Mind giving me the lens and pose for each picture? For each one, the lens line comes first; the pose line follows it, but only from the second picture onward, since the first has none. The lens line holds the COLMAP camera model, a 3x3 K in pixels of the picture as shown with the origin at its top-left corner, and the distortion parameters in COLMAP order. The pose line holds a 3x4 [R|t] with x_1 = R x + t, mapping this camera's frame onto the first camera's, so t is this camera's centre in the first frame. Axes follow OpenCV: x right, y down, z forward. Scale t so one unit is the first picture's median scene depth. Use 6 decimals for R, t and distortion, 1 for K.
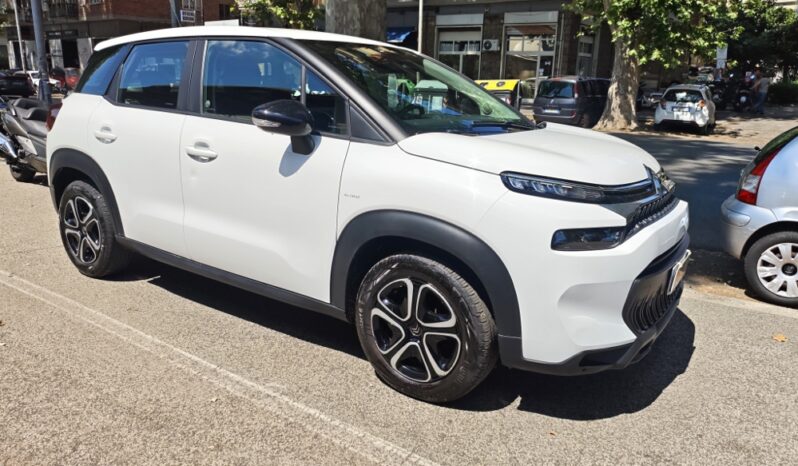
lens RADIAL K [[565.6, 0, 399.0], [0, 565.6, 233.0], [0, 0, 1]] dist [-0.025689, -0.000451]
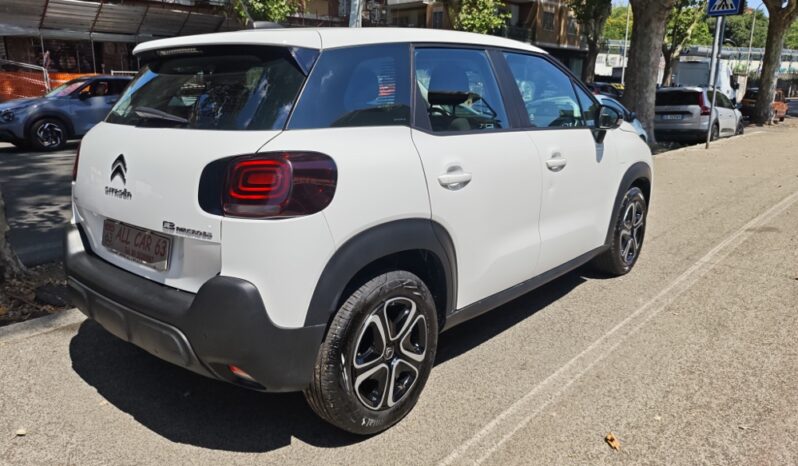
lens RADIAL K [[565.6, 0, 399.0], [0, 565.6, 233.0], [0, 0, 1]] dist [-0.025689, -0.000451]
pose [[0.142748, -0.266996, 0.953067, -1.283987], [0.265871, 0.937880, 0.222920, -0.297470], [-0.953381, 0.221571, 0.204868, 0.984426]]
